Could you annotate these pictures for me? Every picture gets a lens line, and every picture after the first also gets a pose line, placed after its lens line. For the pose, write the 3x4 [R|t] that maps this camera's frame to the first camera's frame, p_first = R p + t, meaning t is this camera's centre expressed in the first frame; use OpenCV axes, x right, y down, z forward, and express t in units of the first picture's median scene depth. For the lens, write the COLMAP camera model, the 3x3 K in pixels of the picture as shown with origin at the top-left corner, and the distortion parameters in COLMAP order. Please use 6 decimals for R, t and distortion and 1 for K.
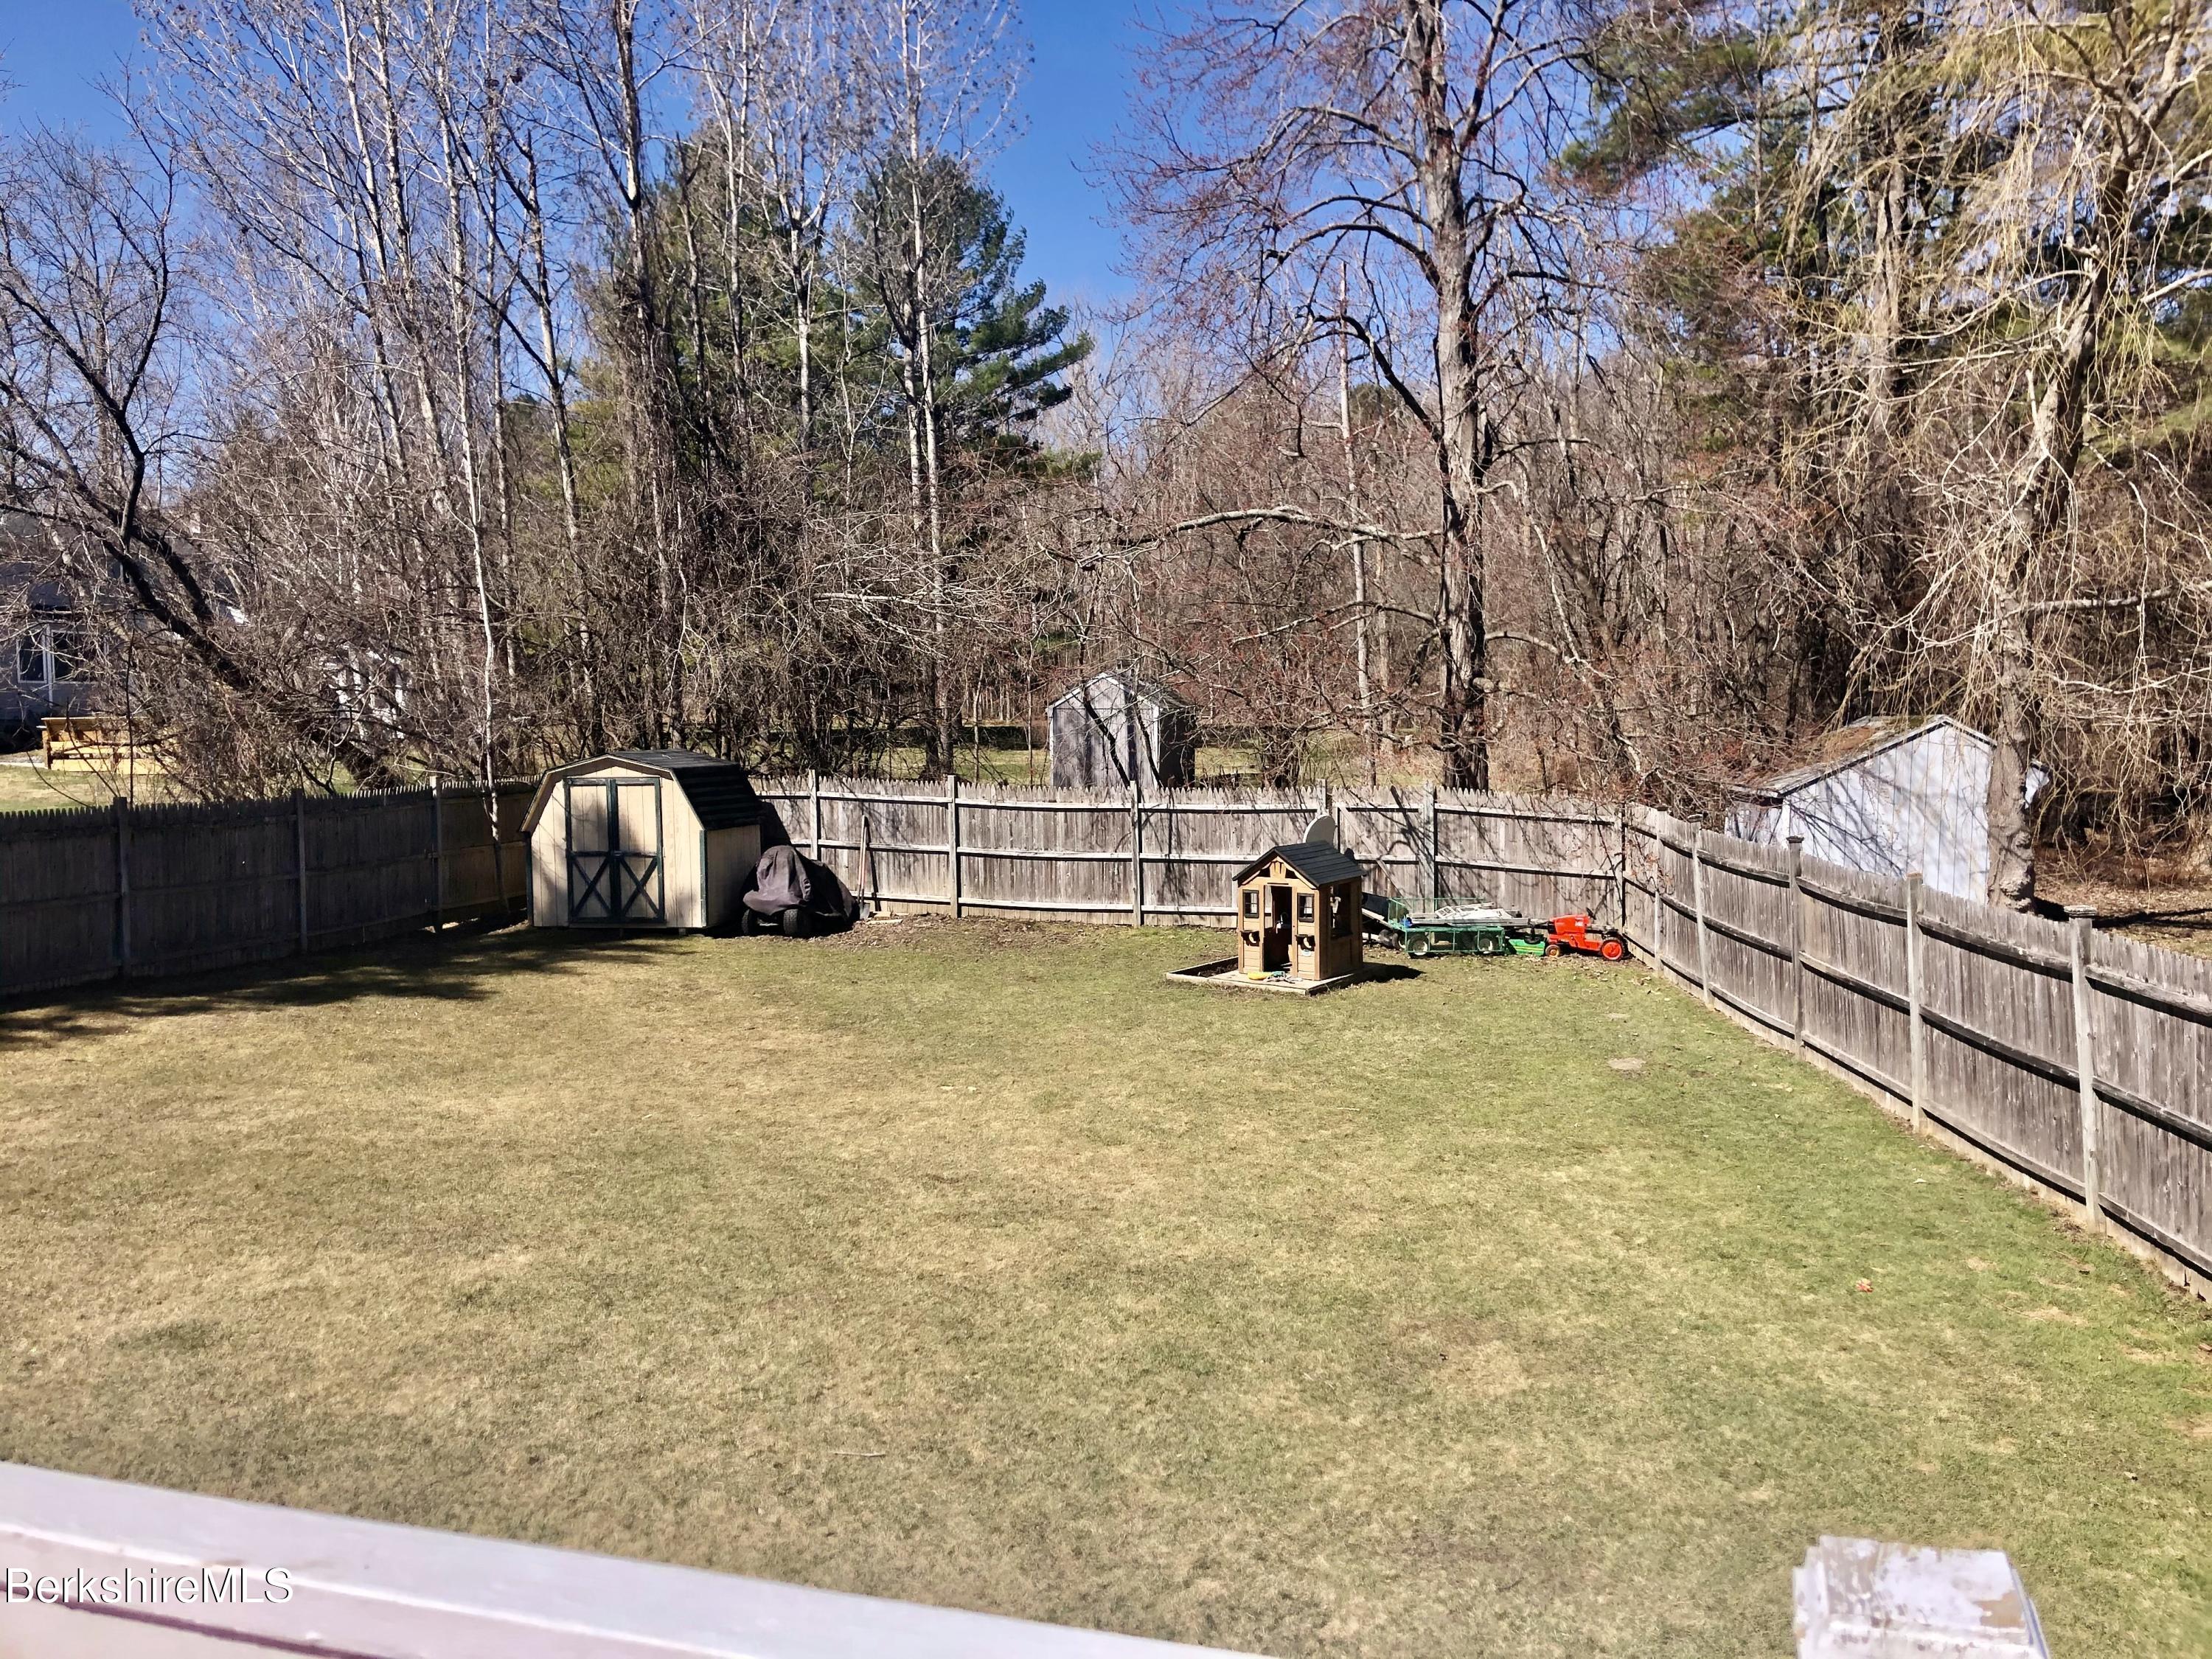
lens RADIAL K [[1806.8, 0, 1135.4], [0, 1806.8, 797.4], [0, 0, 1]] dist [0.085274, -0.176890]
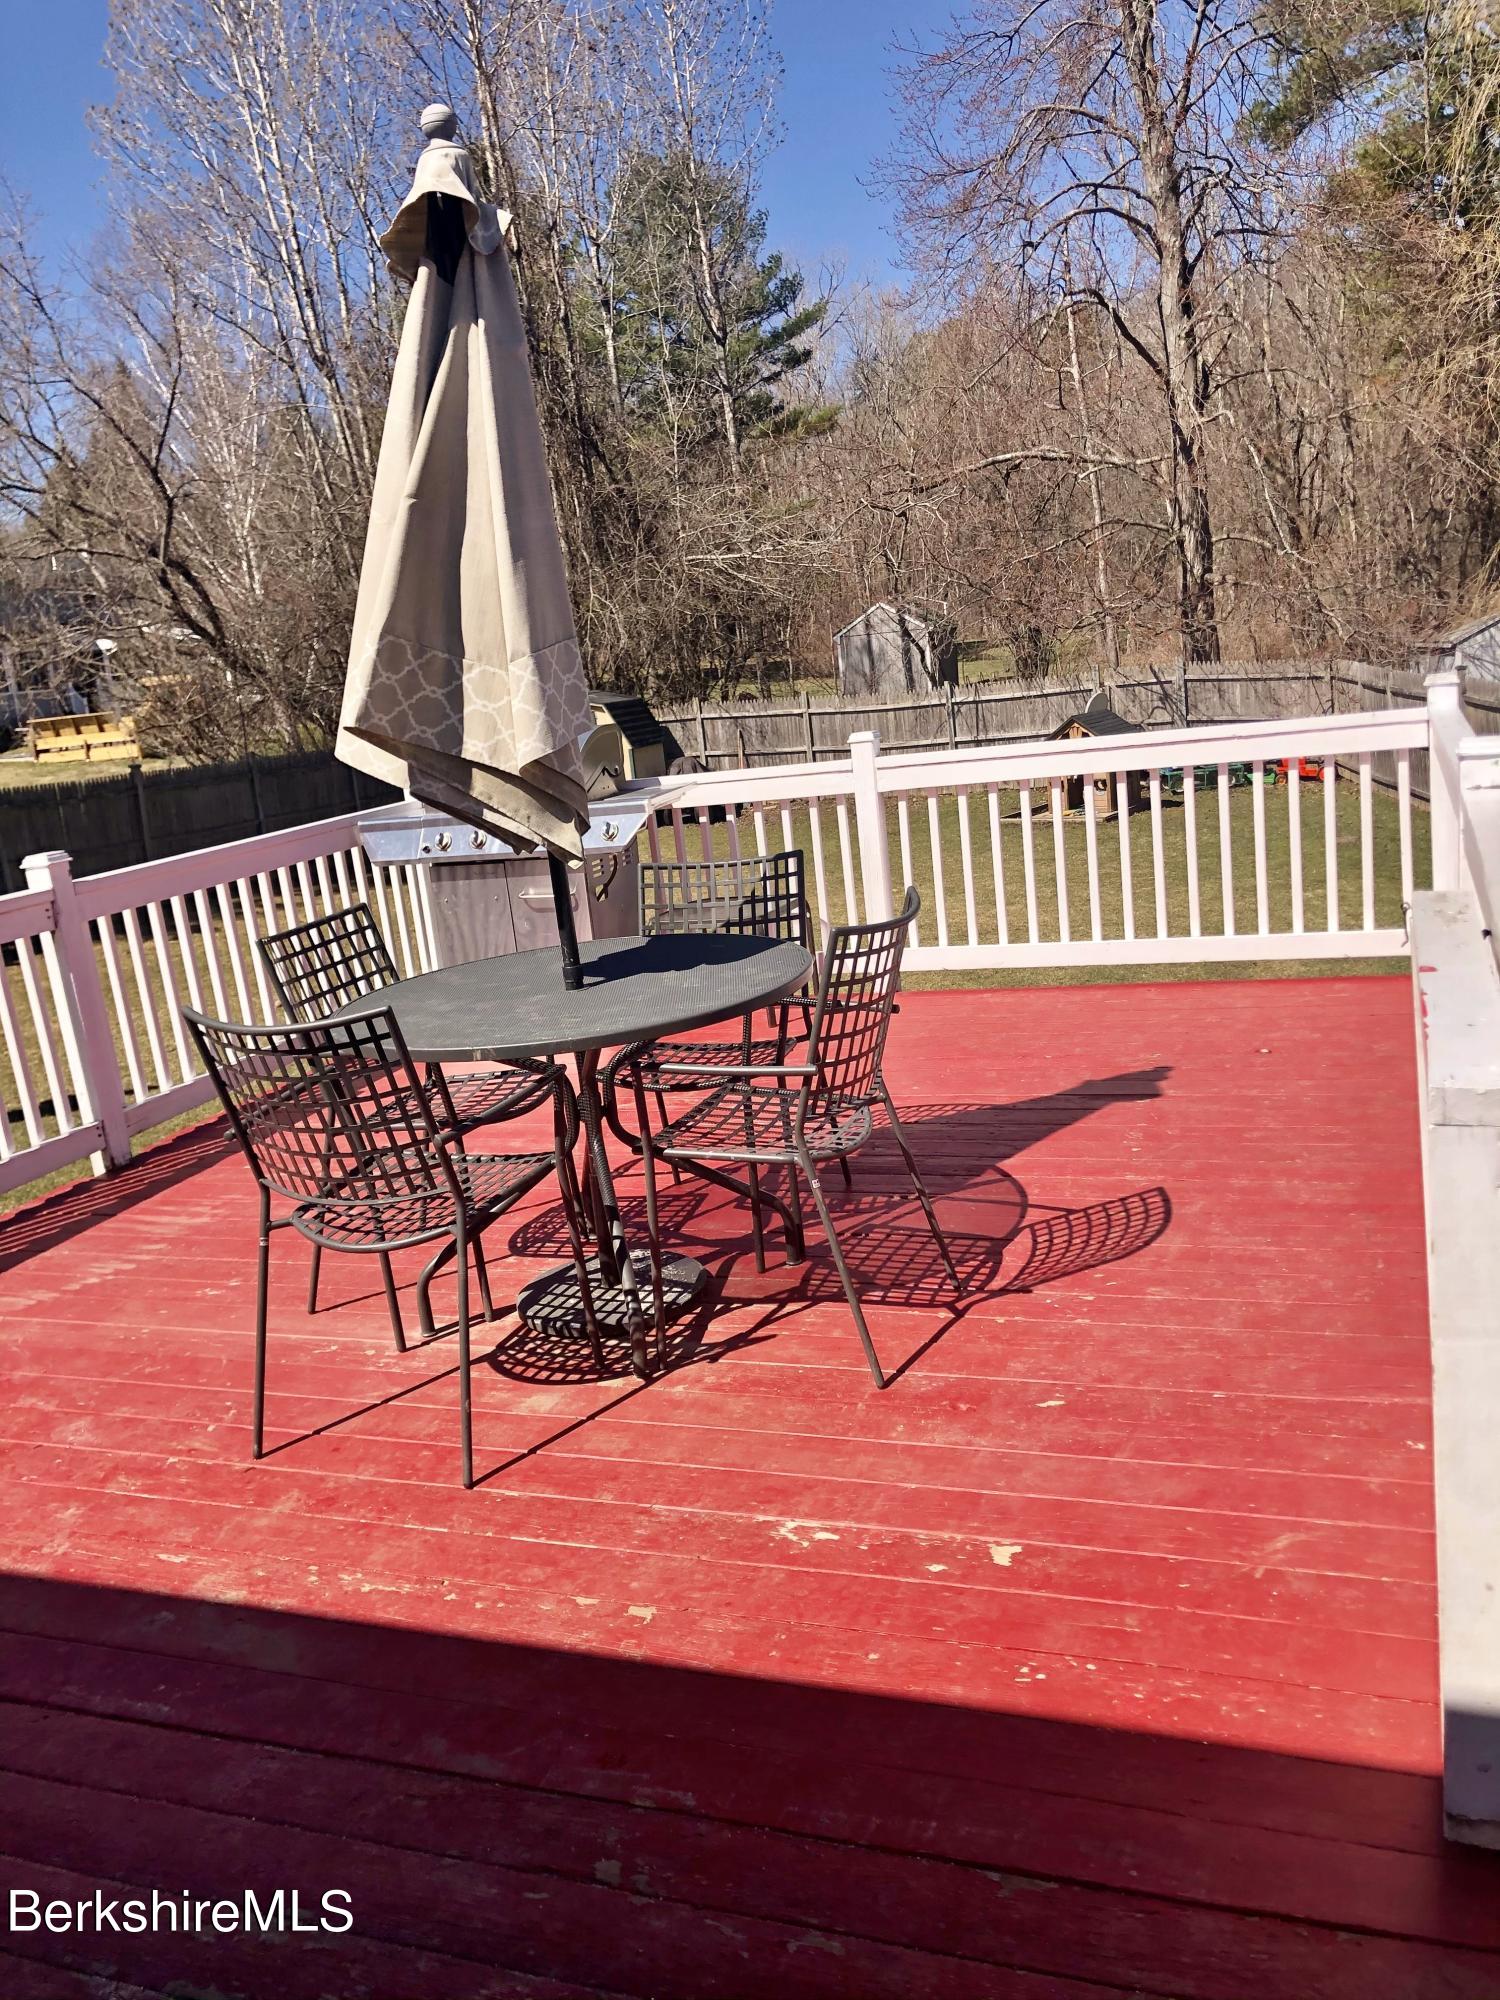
lens RADIAL K [[1641.6, 0, 804.8], [0, 1641.6, 998.8], [0, 0, 1]] dist [0.004132, 0.002255]
pose [[0.995021, -0.086112, -0.050187, -0.063133], [0.093150, 0.982562, 0.160917, 0.015720], [0.035455, -0.164791, 0.985691, -0.197454]]
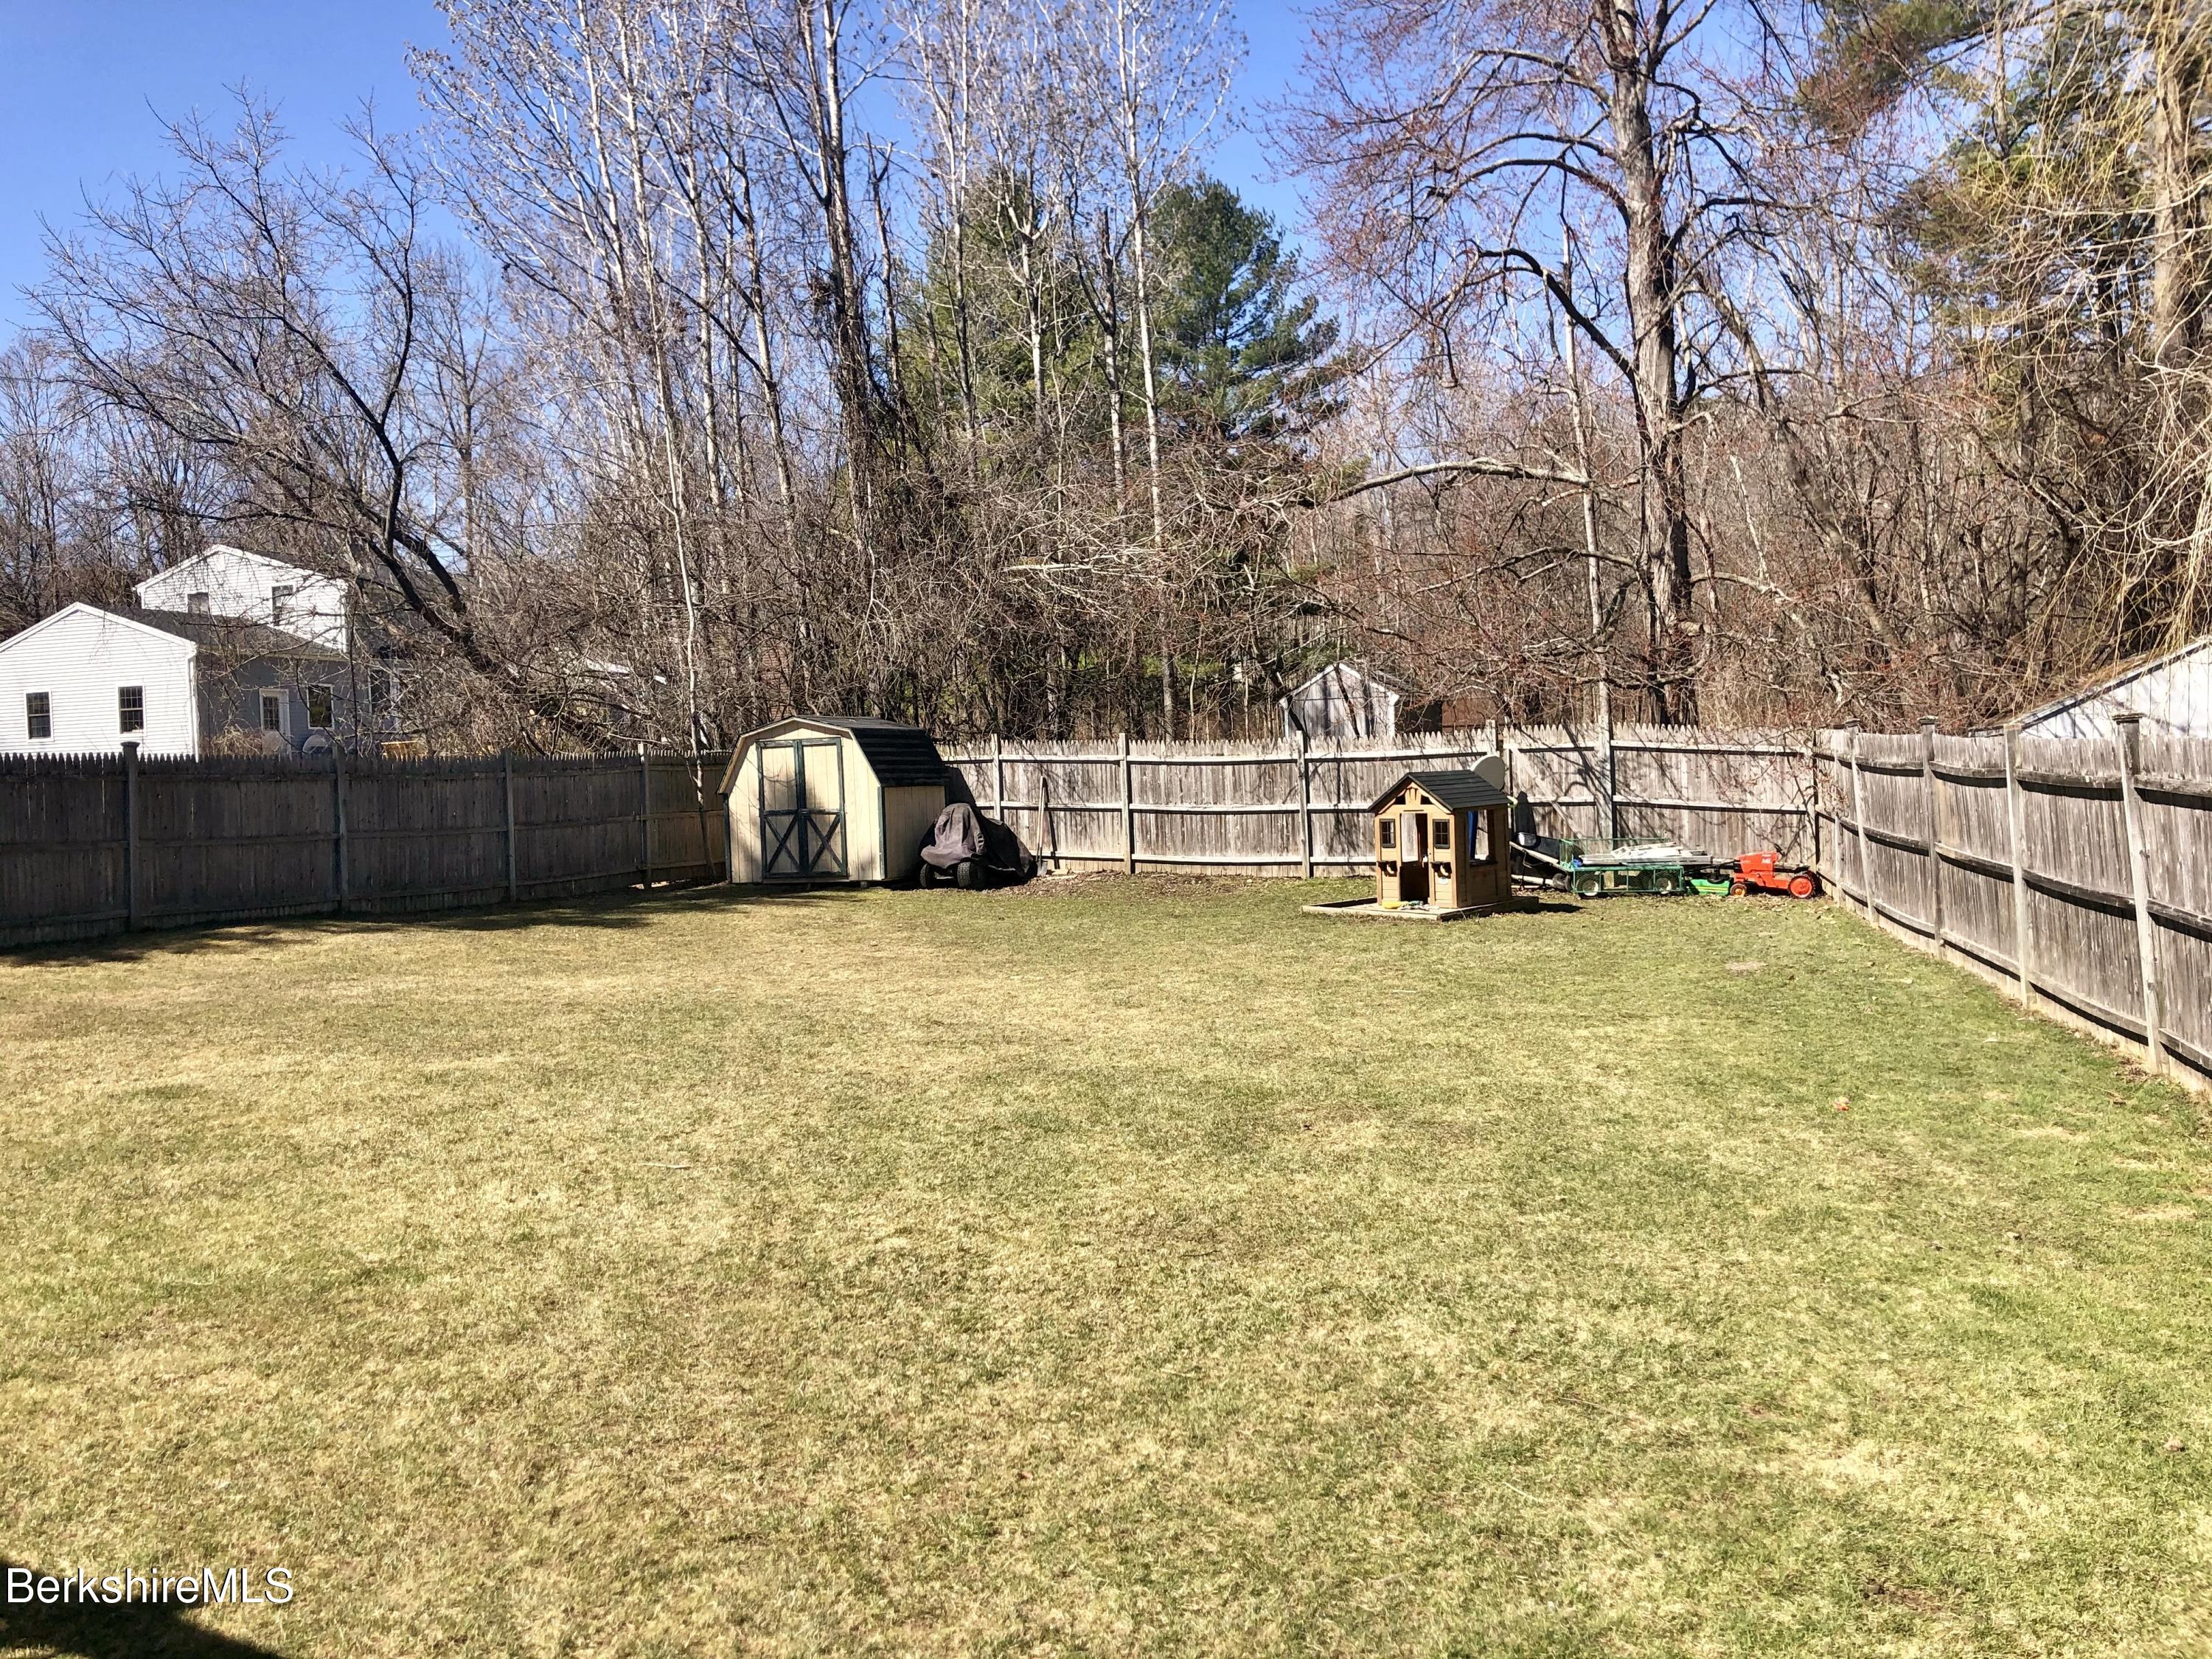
lens RADIAL K [[1830.3, 0, 1105.1], [0, 1830.3, 777.7], [0, 0, 1]] dist [0.042834, -0.004329]
pose [[0.979492, -0.023558, -0.200102, 0.094024], [0.015747, 0.999054, -0.040537, 0.055493], [0.200868, 0.036555, 0.978936, 0.001960]]
